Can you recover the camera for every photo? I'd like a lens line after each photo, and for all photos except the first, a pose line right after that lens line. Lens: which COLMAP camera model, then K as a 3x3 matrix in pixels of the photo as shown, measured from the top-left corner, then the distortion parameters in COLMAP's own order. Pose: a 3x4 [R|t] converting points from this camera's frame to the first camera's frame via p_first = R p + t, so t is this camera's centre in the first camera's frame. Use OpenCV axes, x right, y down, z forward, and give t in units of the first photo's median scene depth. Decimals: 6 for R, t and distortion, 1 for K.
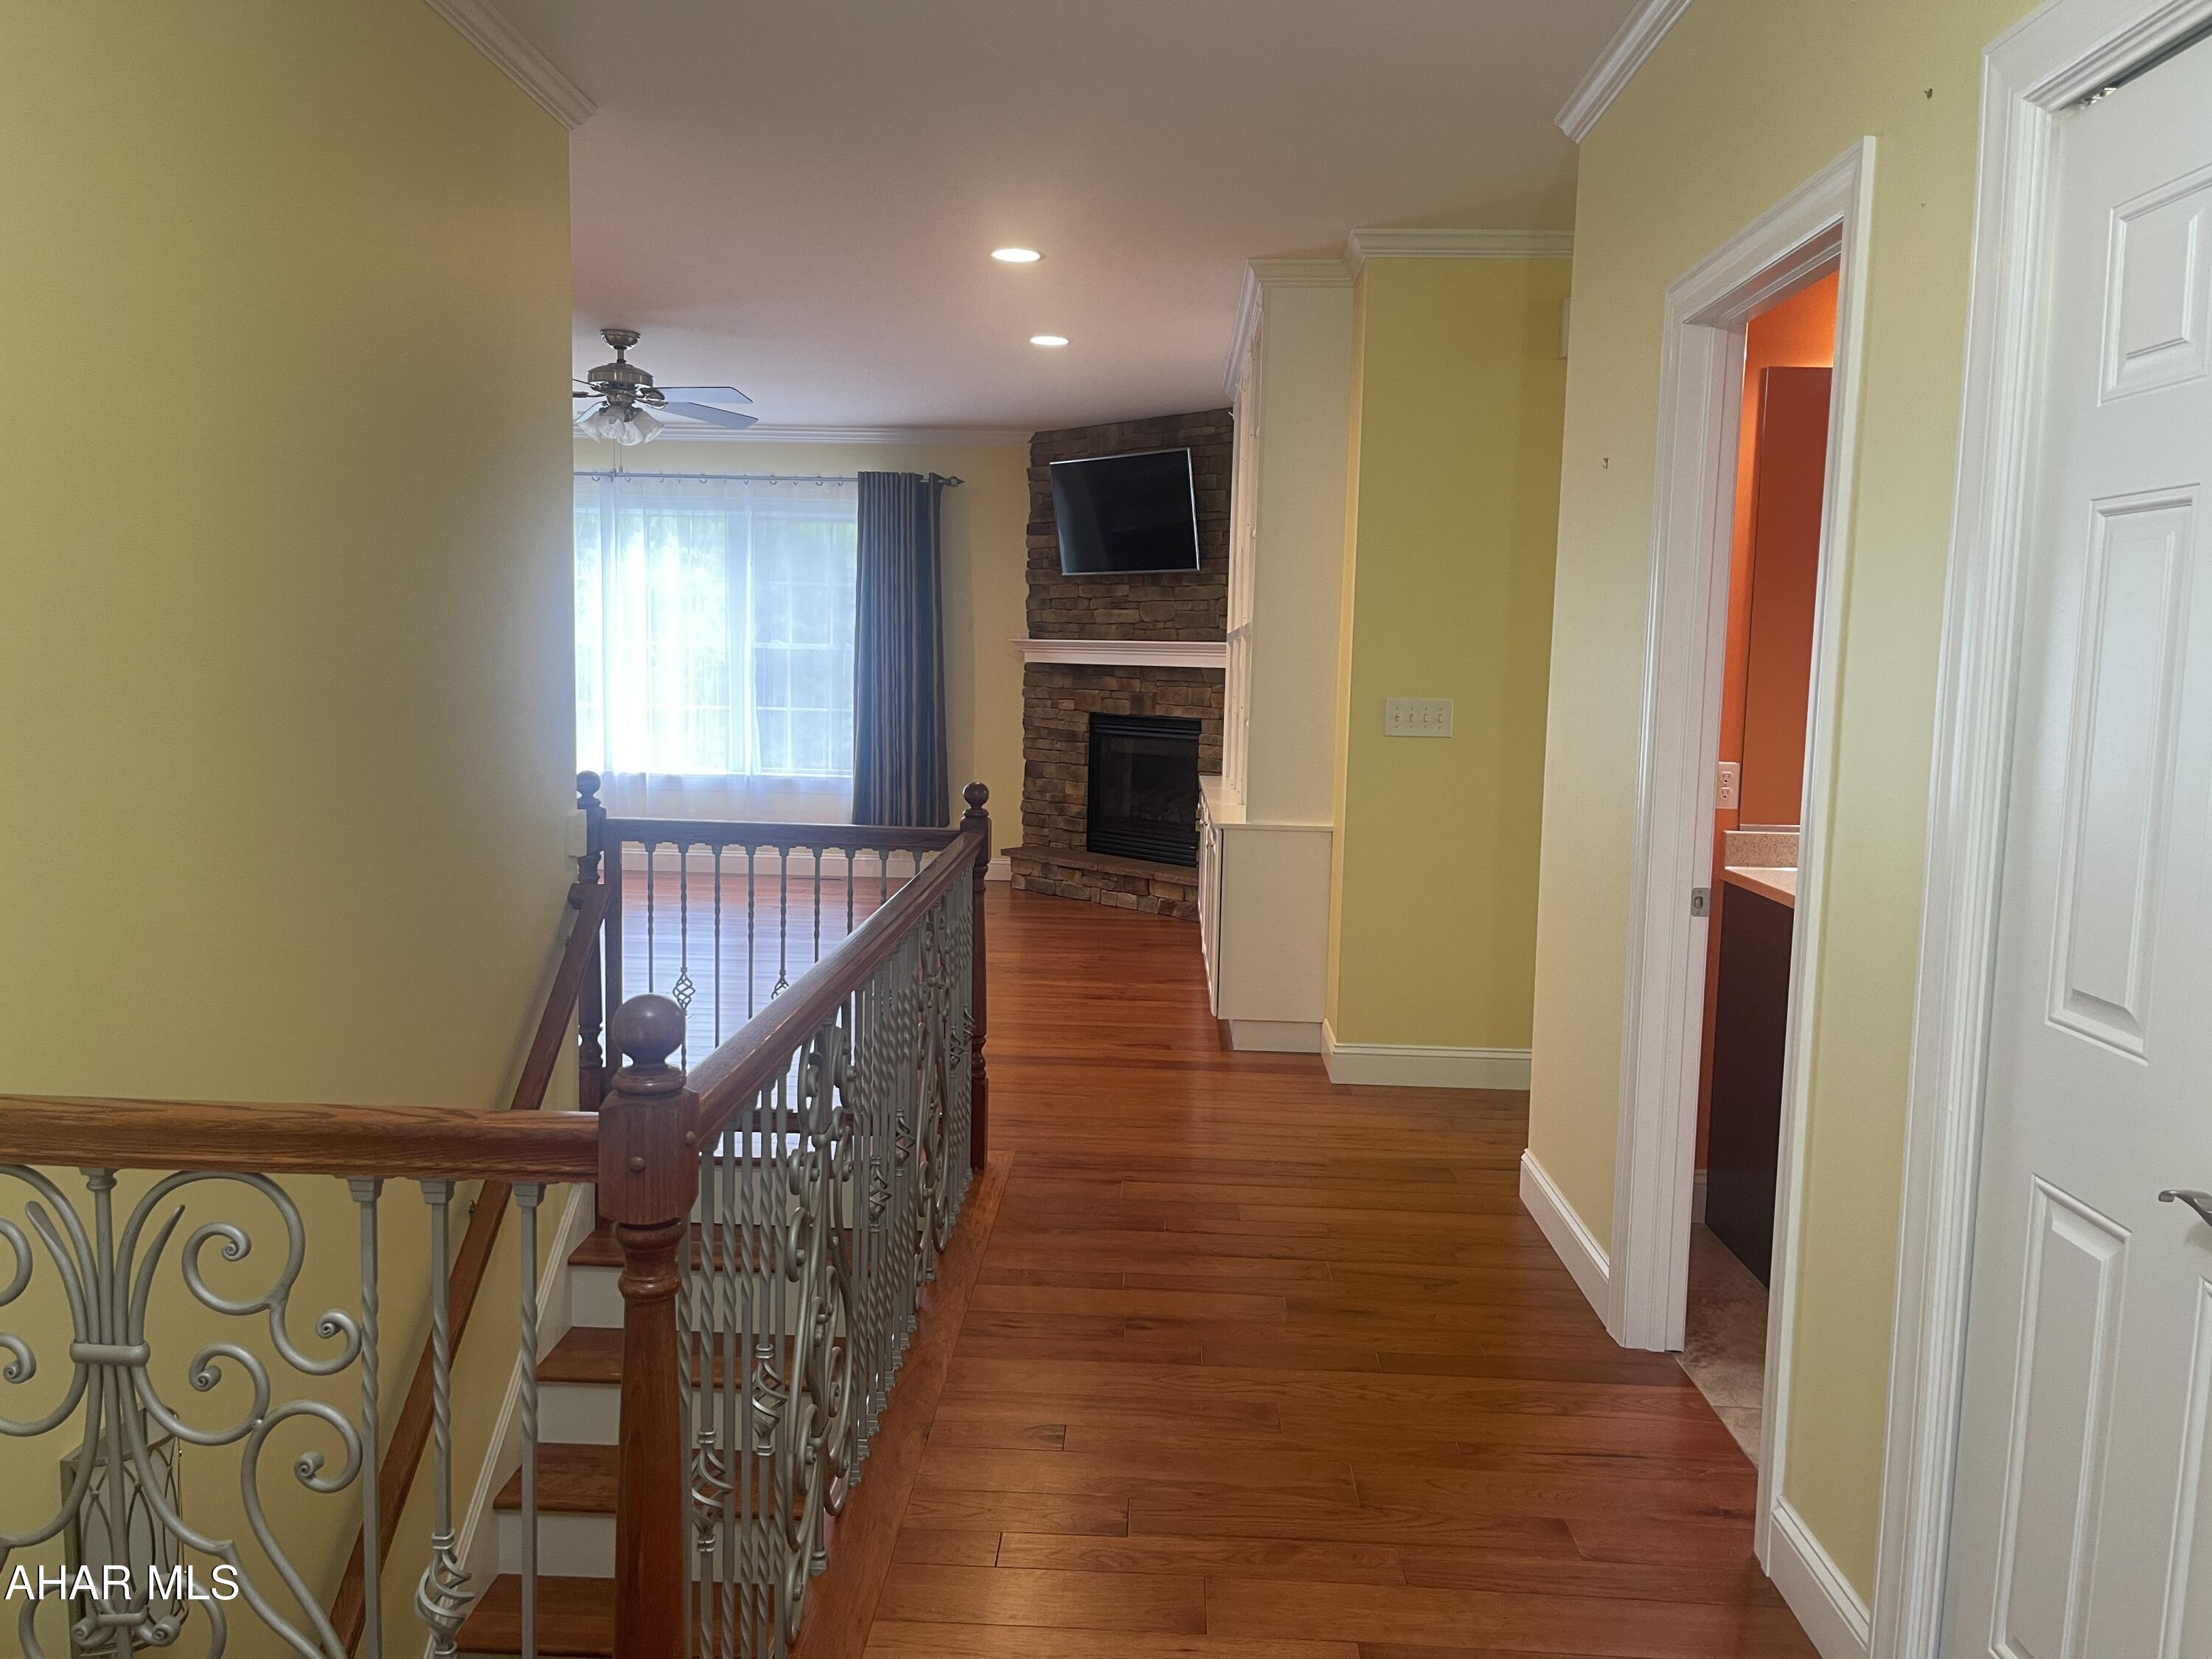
lens RADIAL K [[1666.9, 0, 1094.0], [0, 1666.9, 879.5], [0, 0, 1]] dist [0.064228, -0.073993]
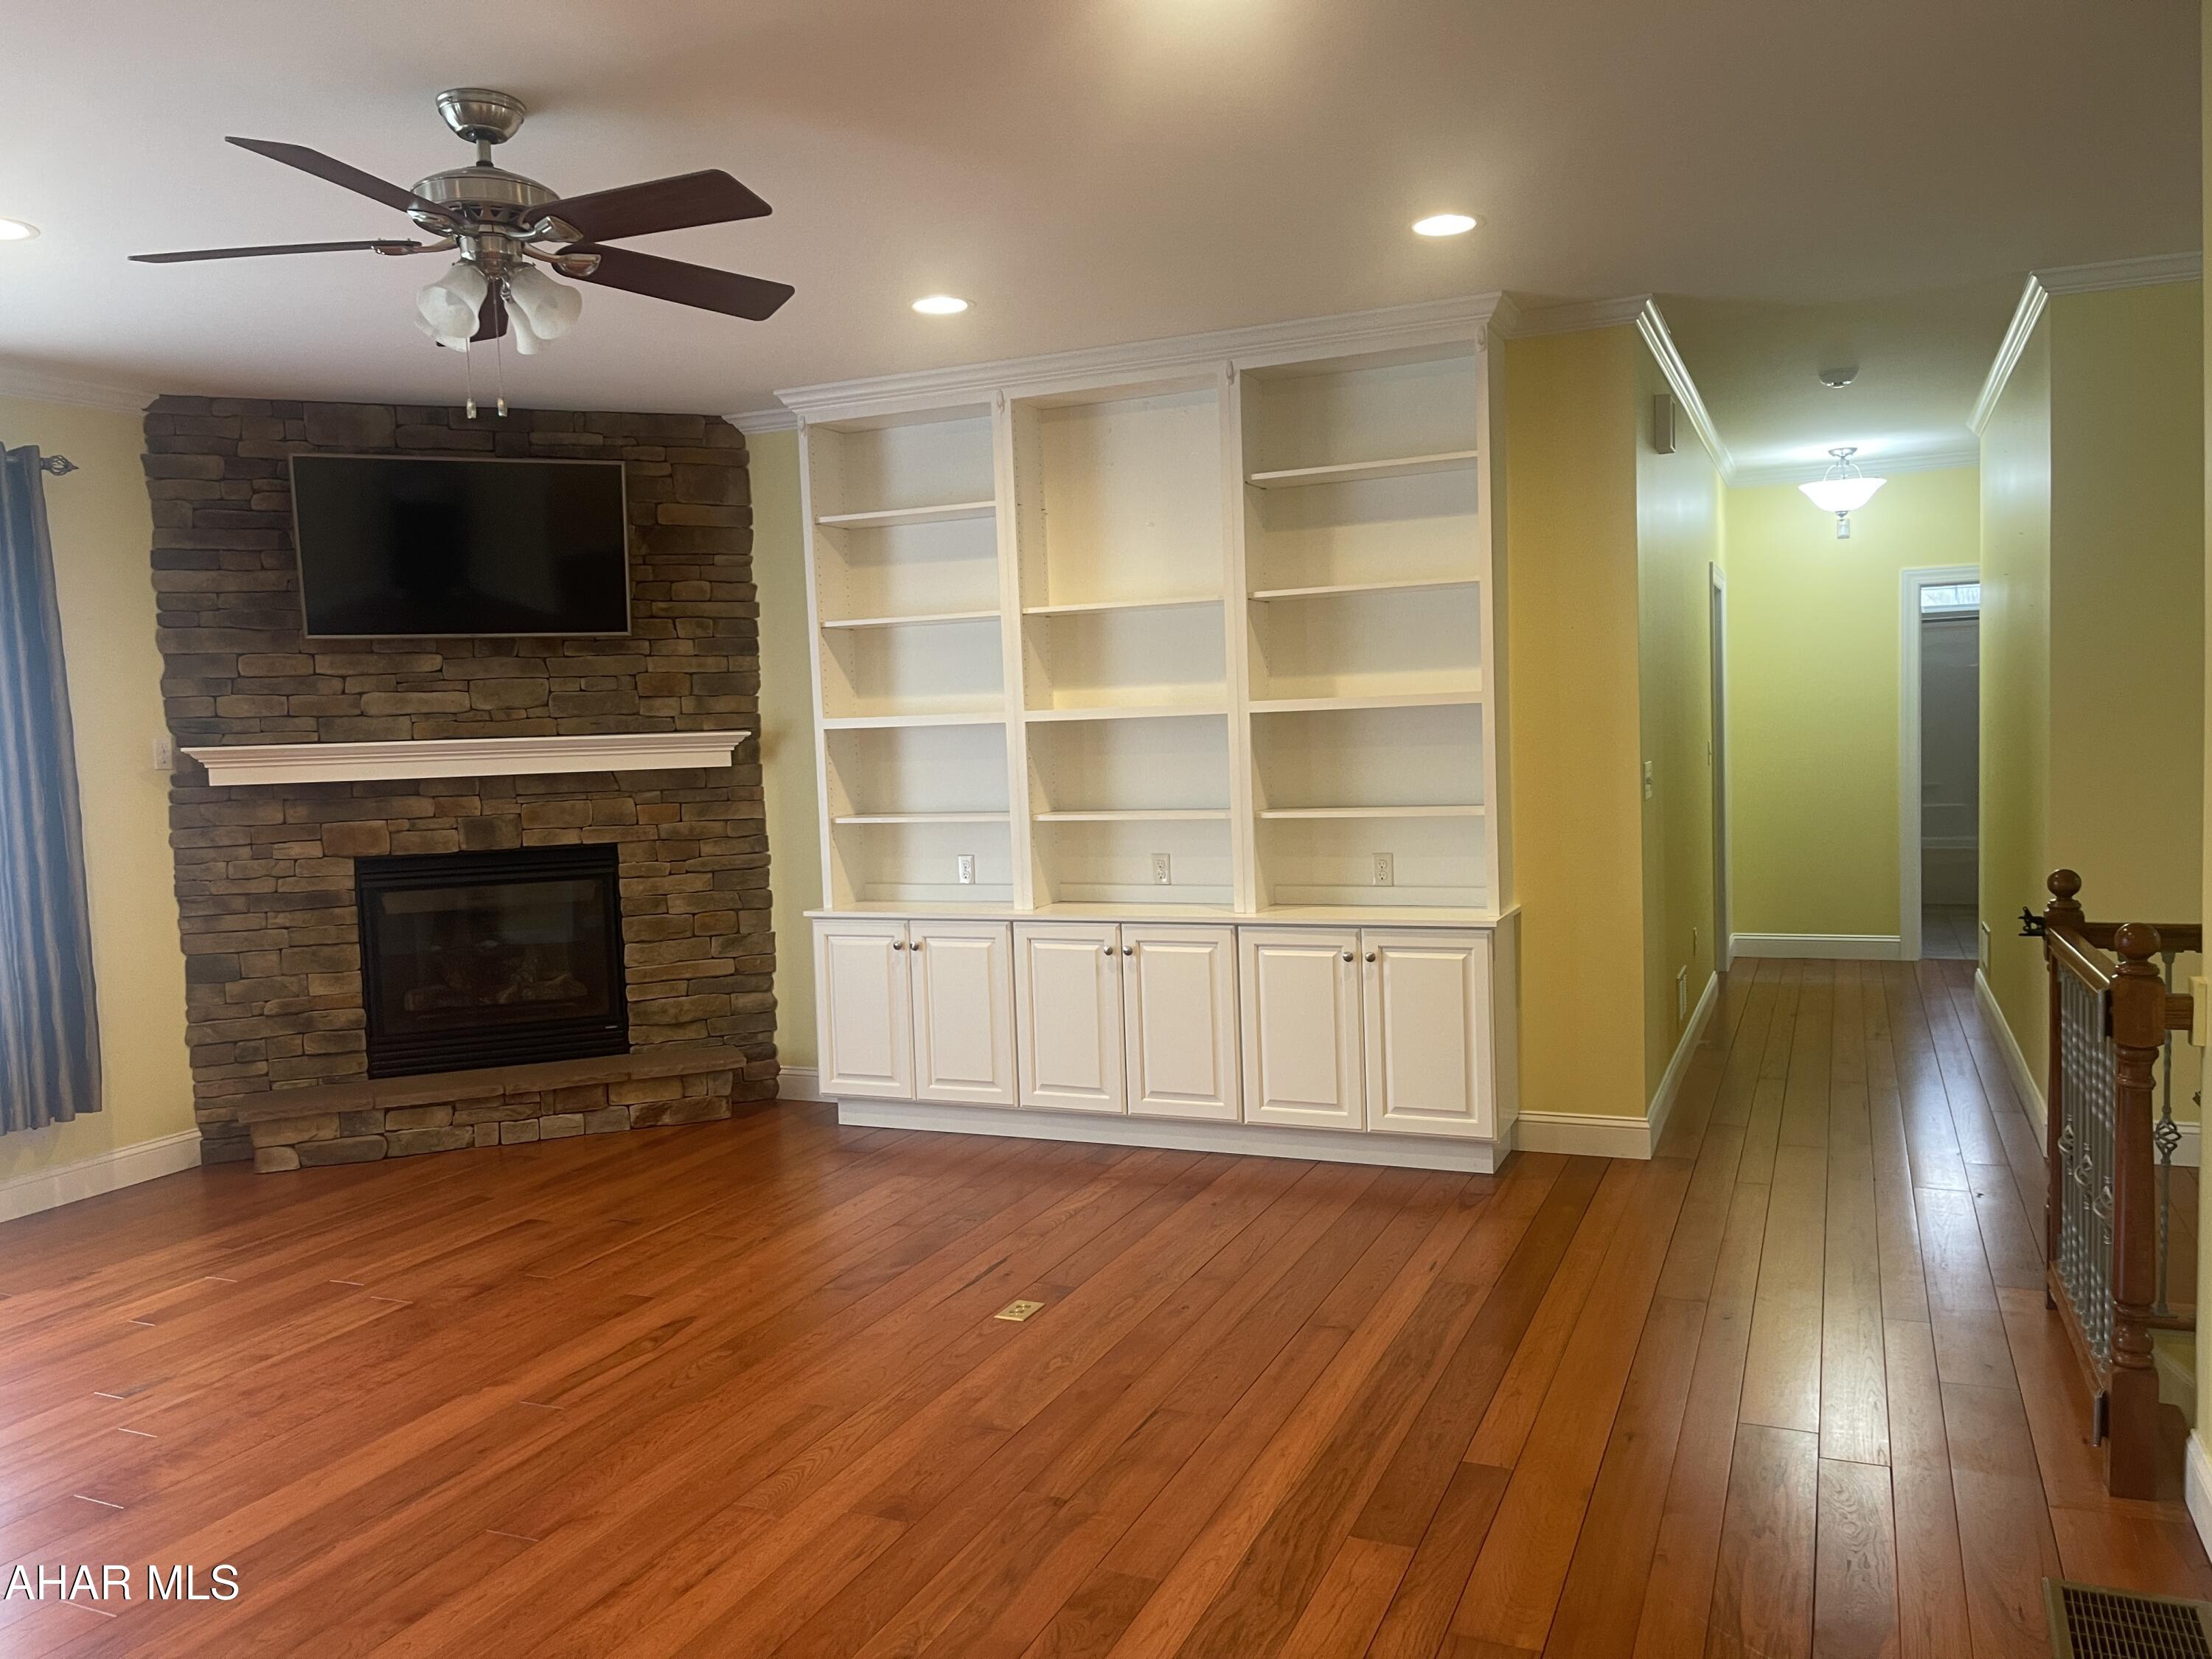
lens RADIAL K [[1666.9, 0, 1085.5], [0, 1666.9, 843.0], [0, 0, 1]] dist [0.064228, -0.073993]
pose [[0.370111, -0.103247, 0.923232, -0.475606], [0.167538, 0.984928, 0.042983, -0.086111], [-0.913755, 0.138768, 0.381830, 0.506324]]
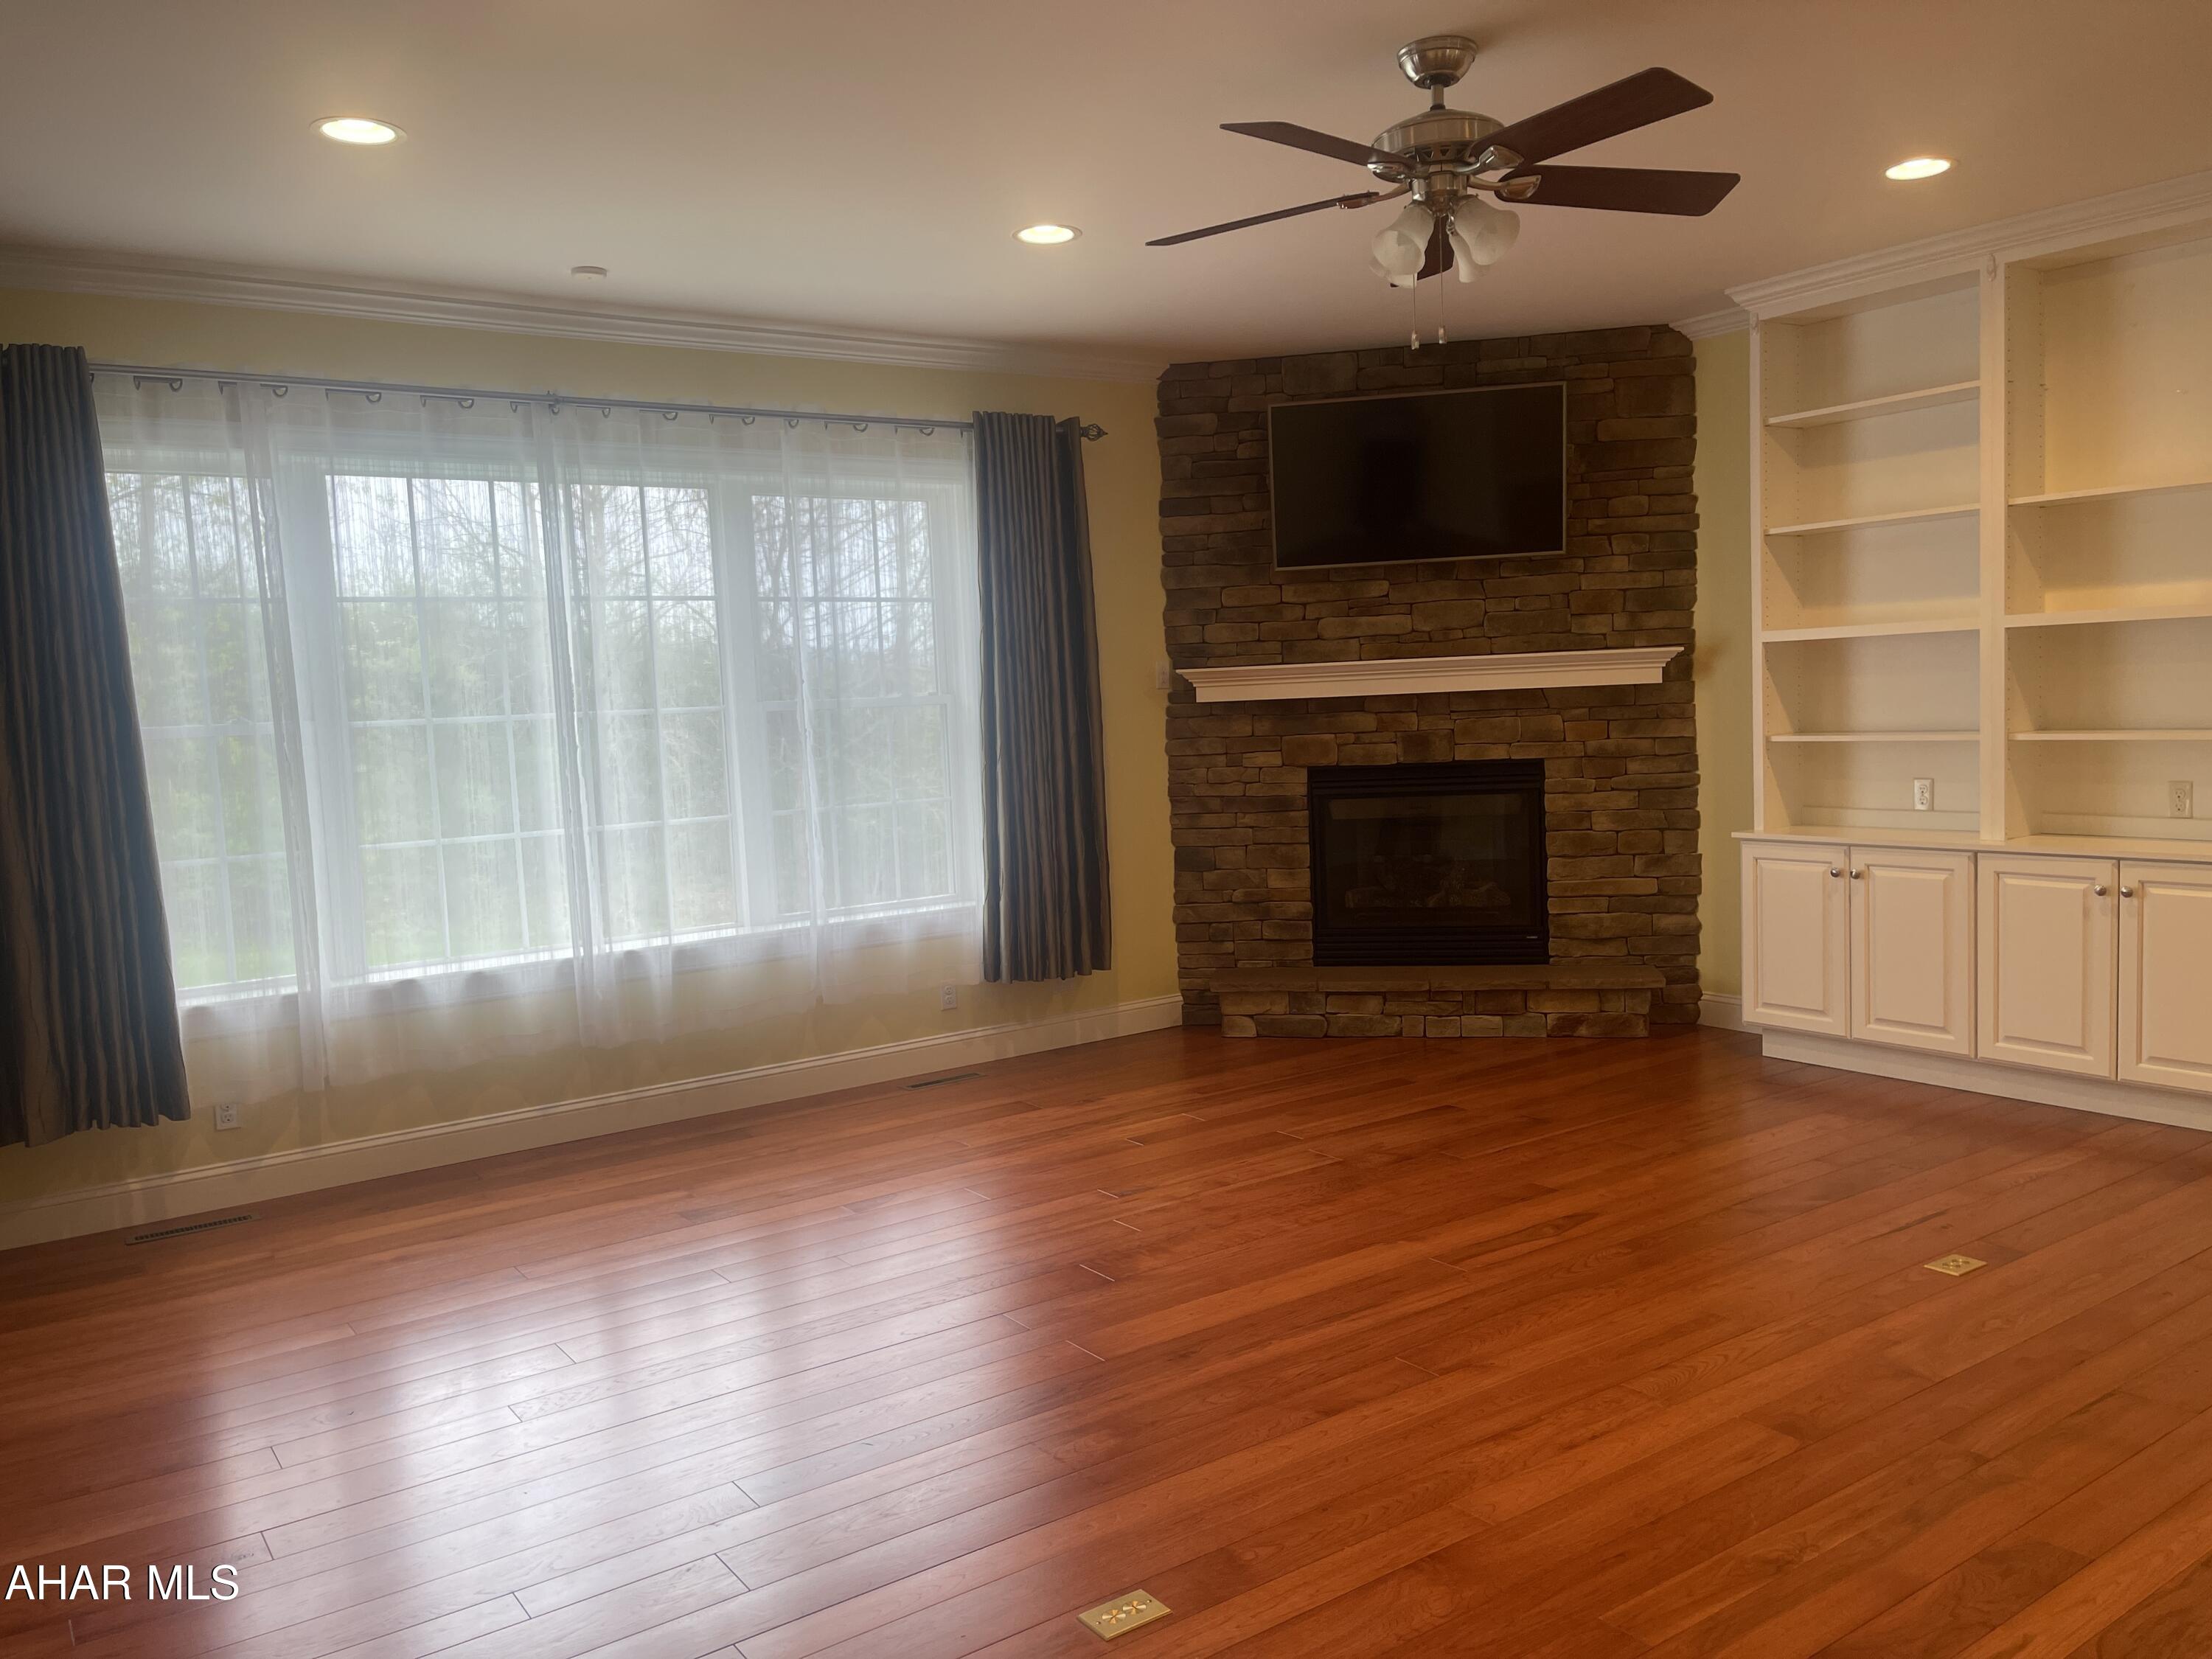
lens RADIAL K [[1666.9, 0, 1089.0], [0, 1666.9, 839.1], [0, 0, 1]] dist [0.064228, -0.073993]
pose [[0.797732, -0.110177, 0.592861, -0.485530], [0.141018, 0.989990, -0.005770, -0.078658], [-0.586291, 0.088207, 0.805284, 0.492912]]
